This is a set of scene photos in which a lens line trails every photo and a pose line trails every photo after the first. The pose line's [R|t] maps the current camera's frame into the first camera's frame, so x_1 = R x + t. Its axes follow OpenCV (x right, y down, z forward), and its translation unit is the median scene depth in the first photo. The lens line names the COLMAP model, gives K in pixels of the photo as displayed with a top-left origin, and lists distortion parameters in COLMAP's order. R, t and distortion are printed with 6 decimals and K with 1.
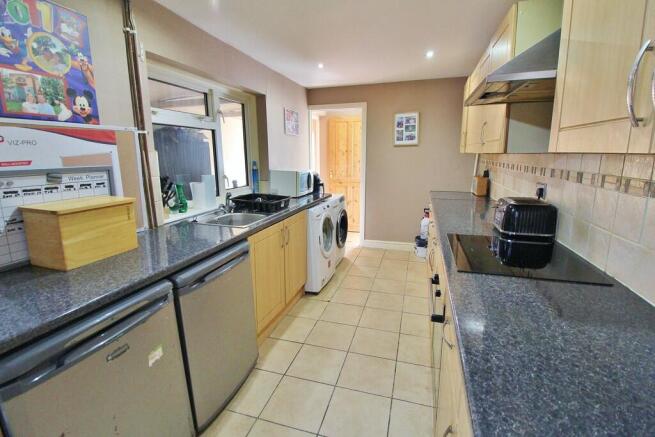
lens RADIAL K [[303.8, 0, 327.4], [0, 303.8, 214.9], [0, 0, 1]] dist [-0.014411, -0.003559]
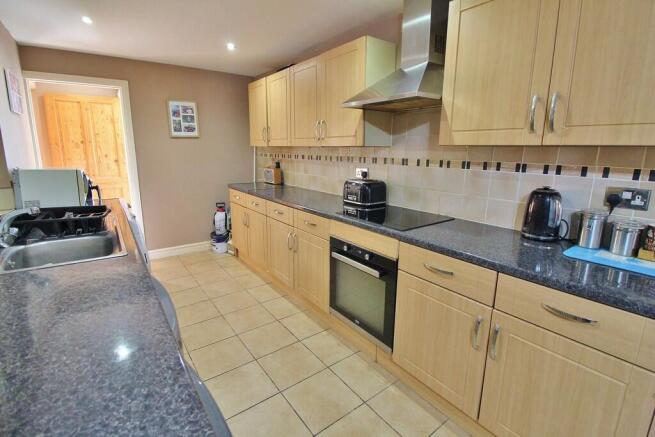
lens RADIAL K [[303.8, 0, 334.5], [0, 303.8, 209.6], [0, 0, 1]] dist [-0.014411, -0.003559]
pose [[0.582246, -0.147301, 0.799557, -0.338131], [0.146837, 0.986330, 0.074782, -0.023929], [-0.799643, 0.073863, 0.595916, 0.166546]]
